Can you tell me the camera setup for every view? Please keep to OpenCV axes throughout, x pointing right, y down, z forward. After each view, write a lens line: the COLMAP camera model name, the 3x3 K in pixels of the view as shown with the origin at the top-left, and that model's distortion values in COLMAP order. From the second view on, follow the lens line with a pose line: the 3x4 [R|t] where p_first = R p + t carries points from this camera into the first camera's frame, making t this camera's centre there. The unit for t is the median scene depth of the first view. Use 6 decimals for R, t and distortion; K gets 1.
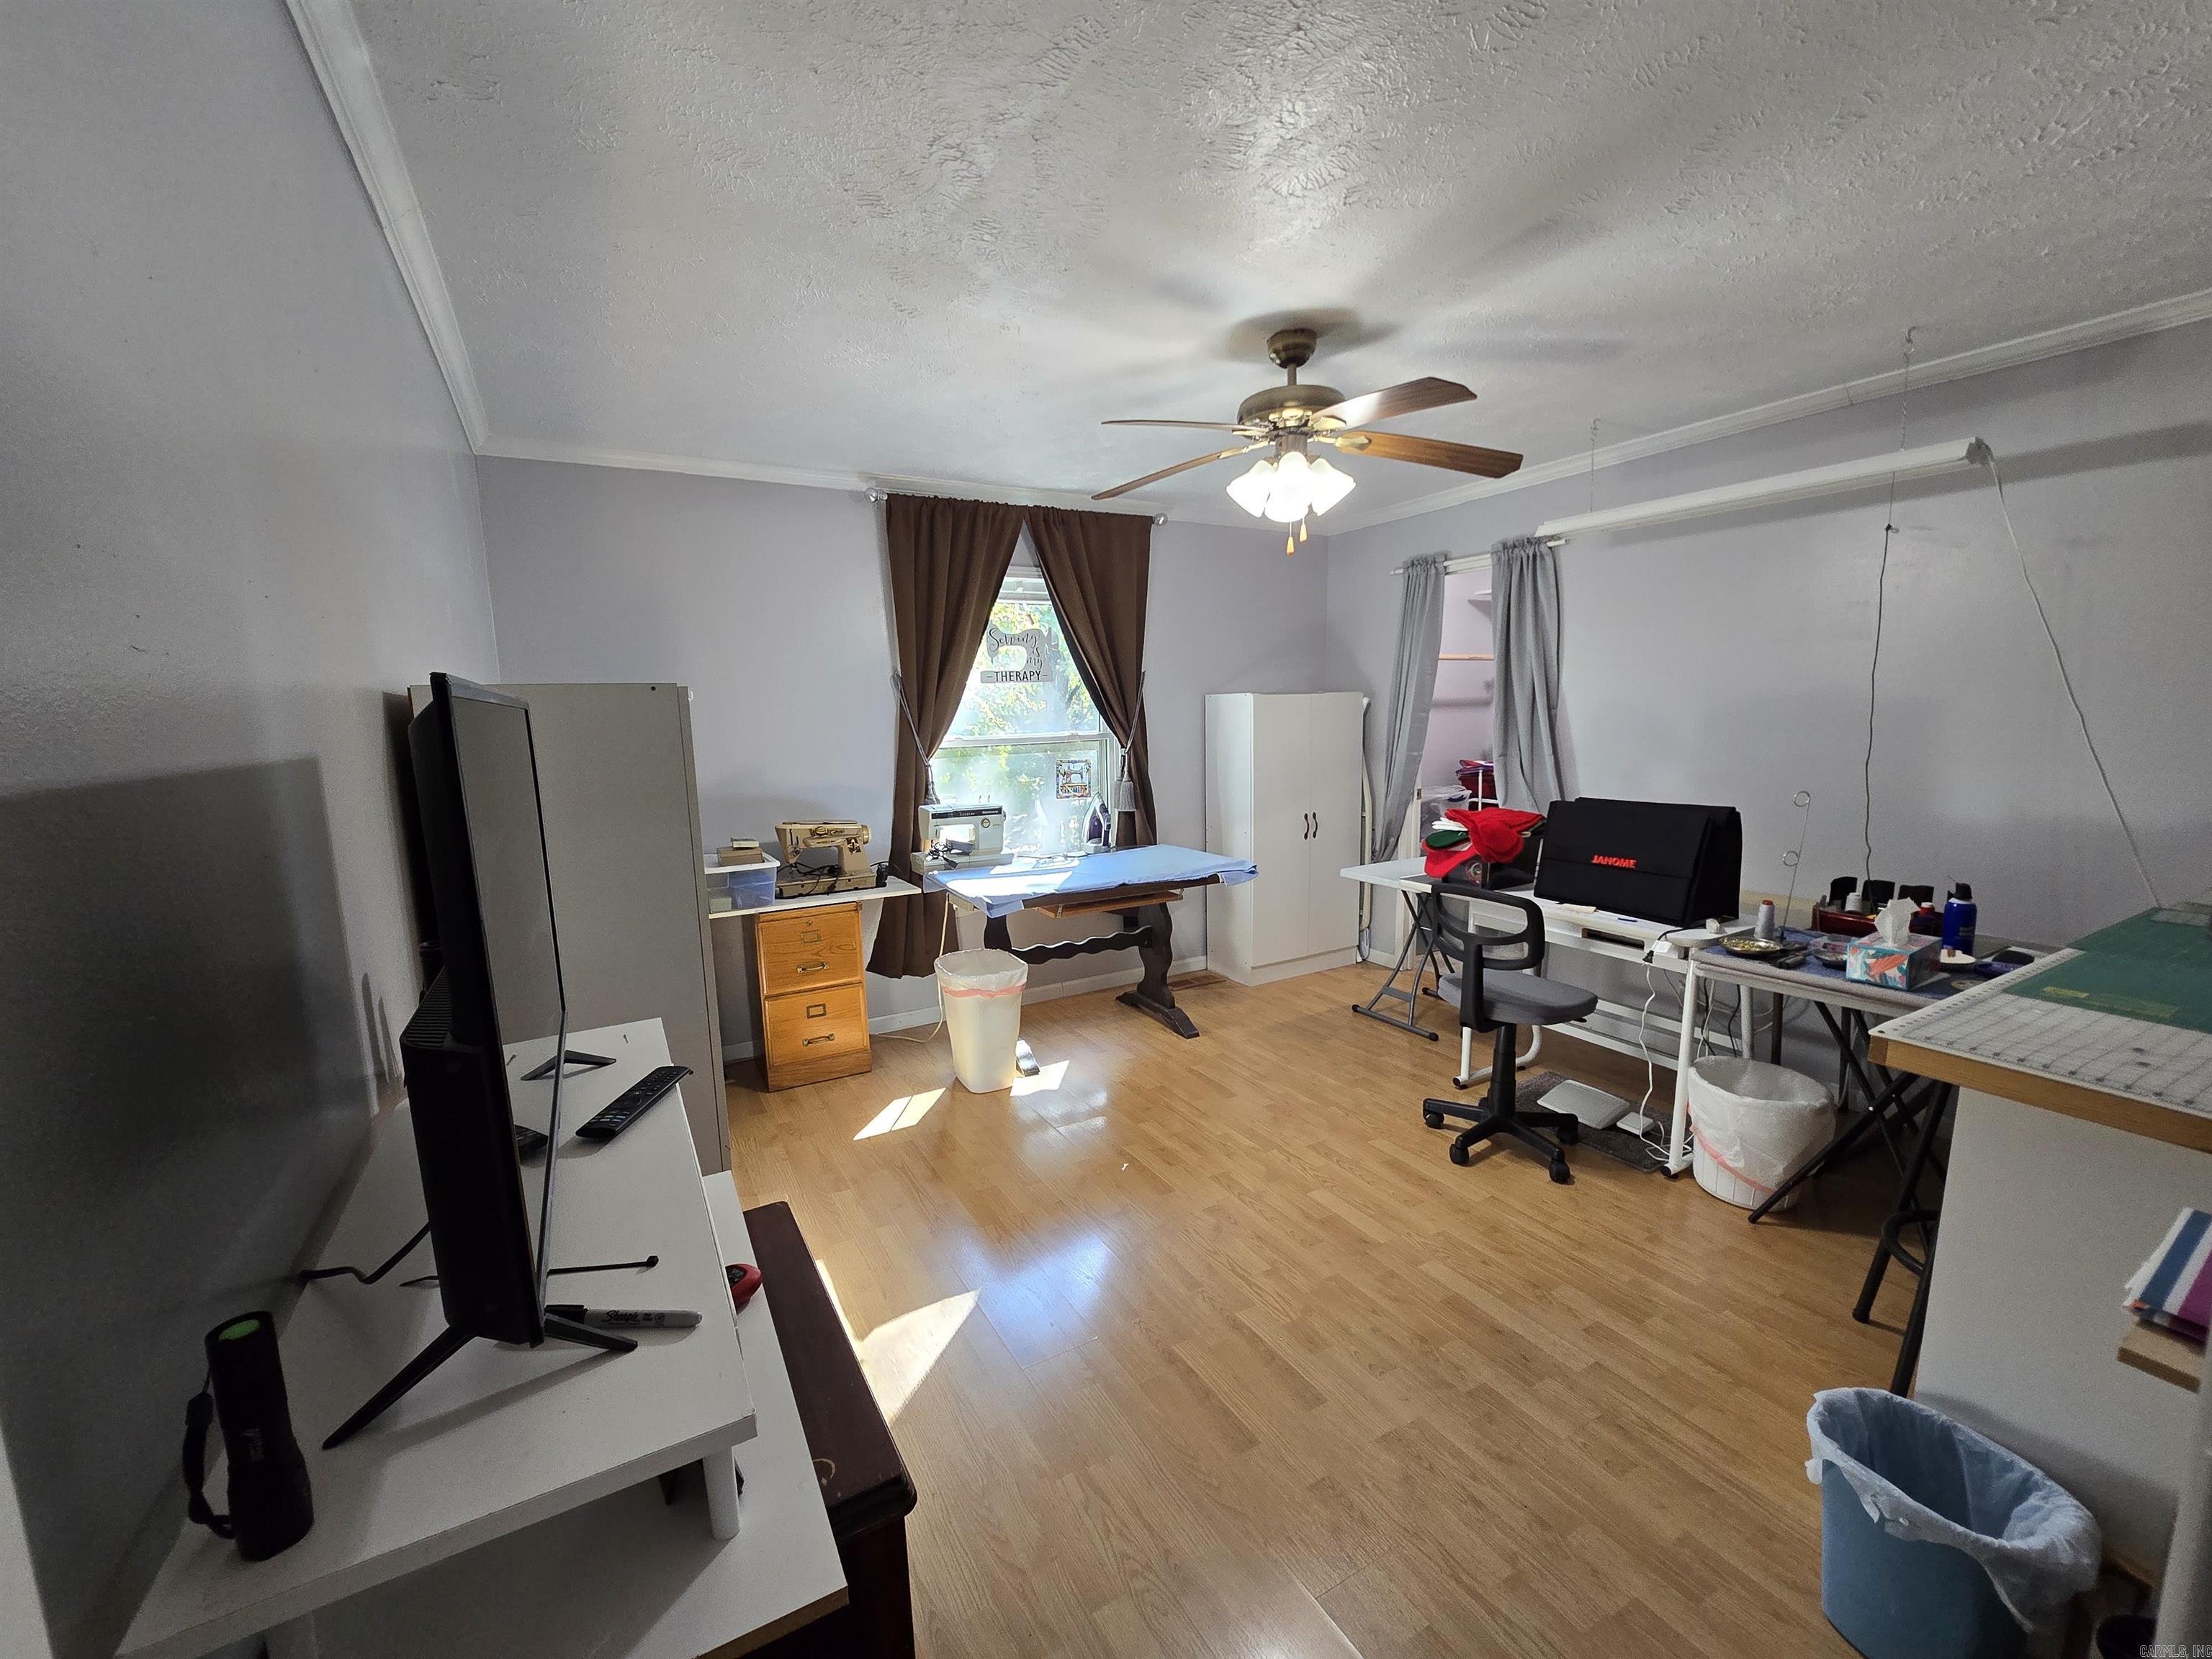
lens RADIAL K [[908.8, 0, 1106.3], [0, 908.8, 843.3], [0, 0, 1]] dist [-0.006820, 0.003508]
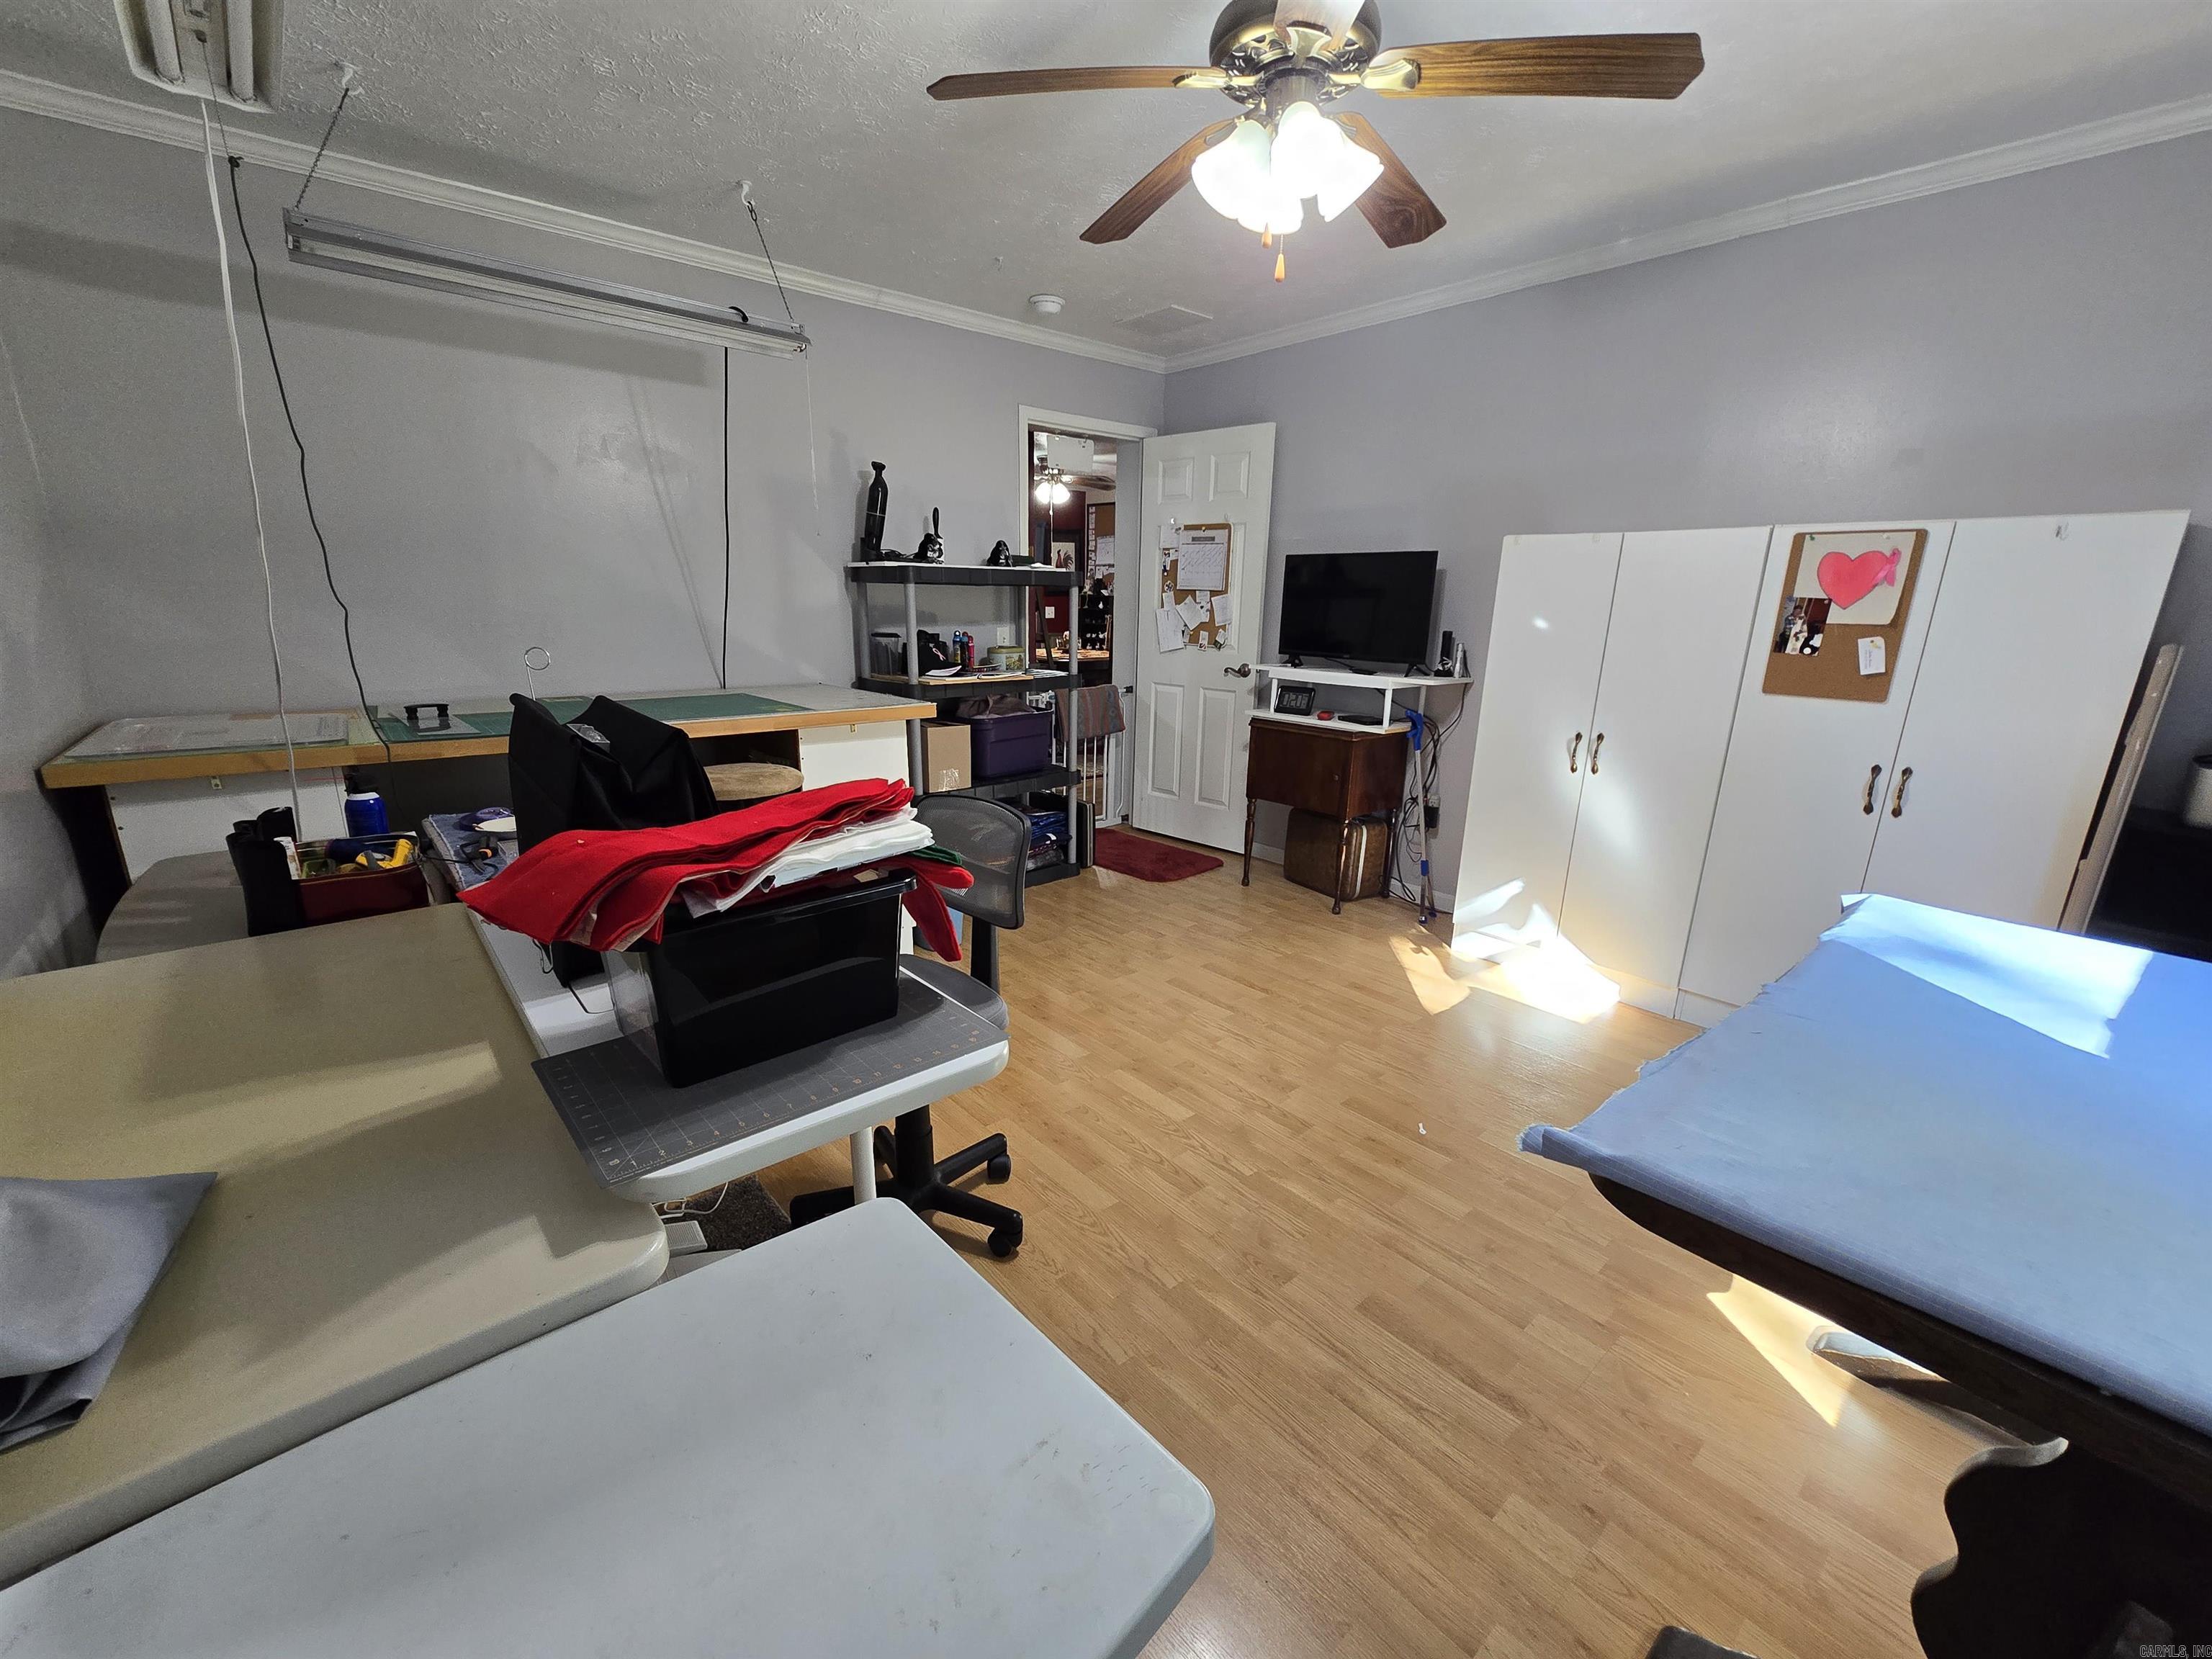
lens RADIAL K [[908.8, 0, 1106.3], [0, 908.8, 843.3], [0, 0, 1]] dist [-0.006820, 0.003508]
pose [[-0.980633, 0.056721, -0.187459, 0.441710], [-0.024081, 0.914963, 0.402819, -0.193627], [0.194366, 0.399532, -0.895877, 1.616529]]
